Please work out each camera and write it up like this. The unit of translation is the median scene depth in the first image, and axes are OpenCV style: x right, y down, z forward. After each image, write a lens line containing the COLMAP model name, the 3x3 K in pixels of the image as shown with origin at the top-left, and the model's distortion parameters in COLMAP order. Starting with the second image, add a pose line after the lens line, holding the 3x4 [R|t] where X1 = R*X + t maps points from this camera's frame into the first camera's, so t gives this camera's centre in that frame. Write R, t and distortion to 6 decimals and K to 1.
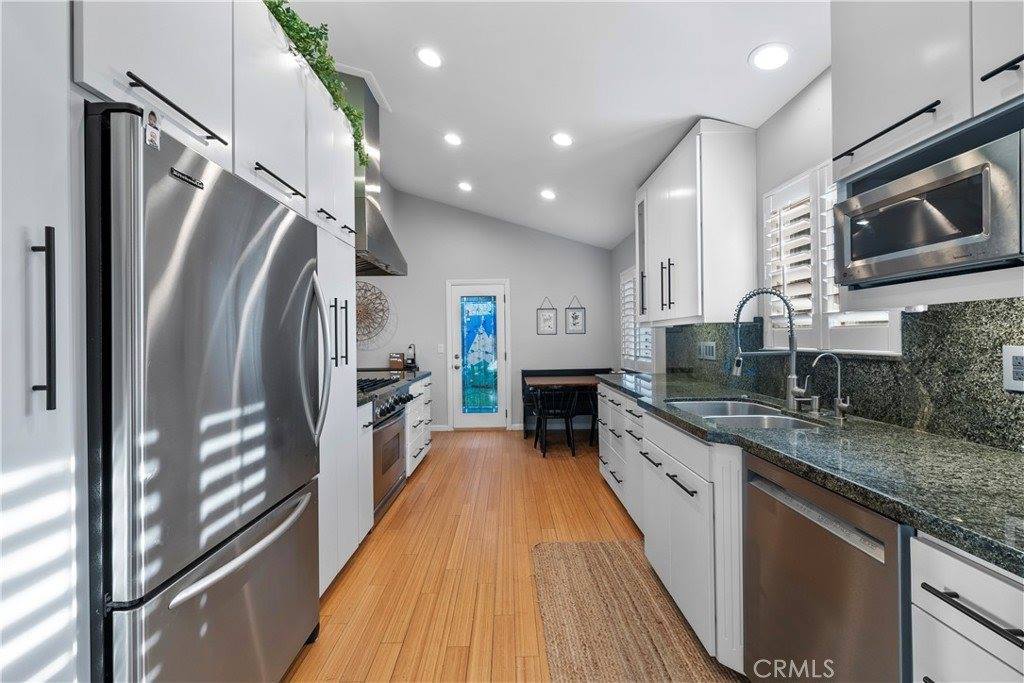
lens RADIAL K [[417.8, 0, 505.5], [0, 417.8, 339.8], [0, 0, 1]] dist [-0.003147, 0.000224]
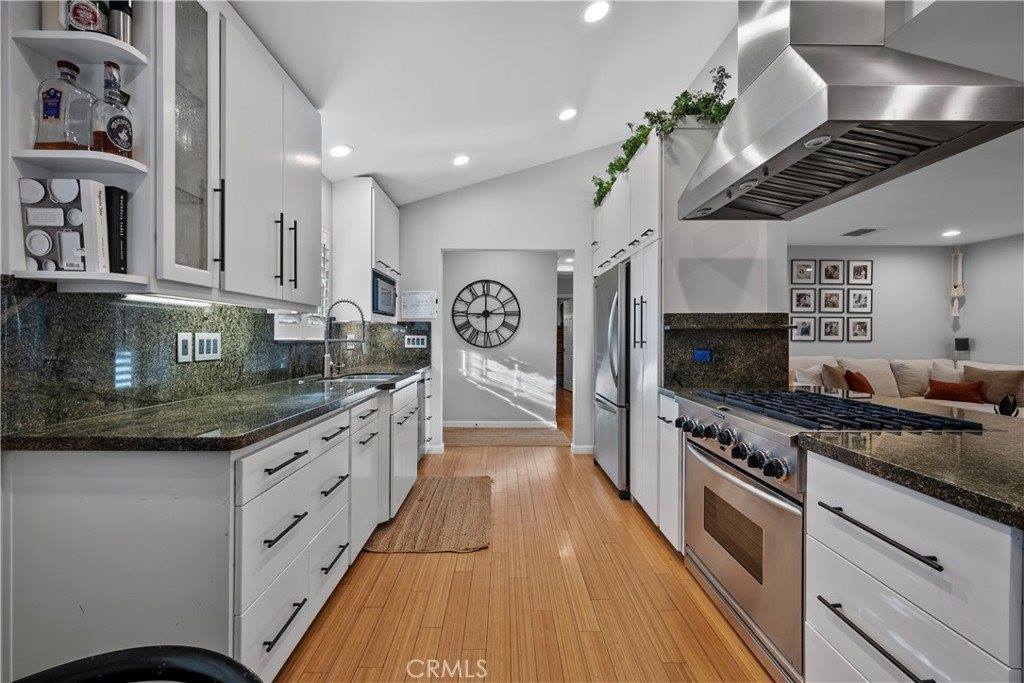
lens RADIAL K [[438.8, 0, 506.8], [0, 438.8, 339.9], [0, 0, 1]] dist [-0.000005, 0.000197]
pose [[-0.999952, 0.006431, -0.007446, 0.023396], [0.006402, 0.999972, 0.003867, 0.017885], [0.007471, 0.003819, -0.999965, 1.789391]]
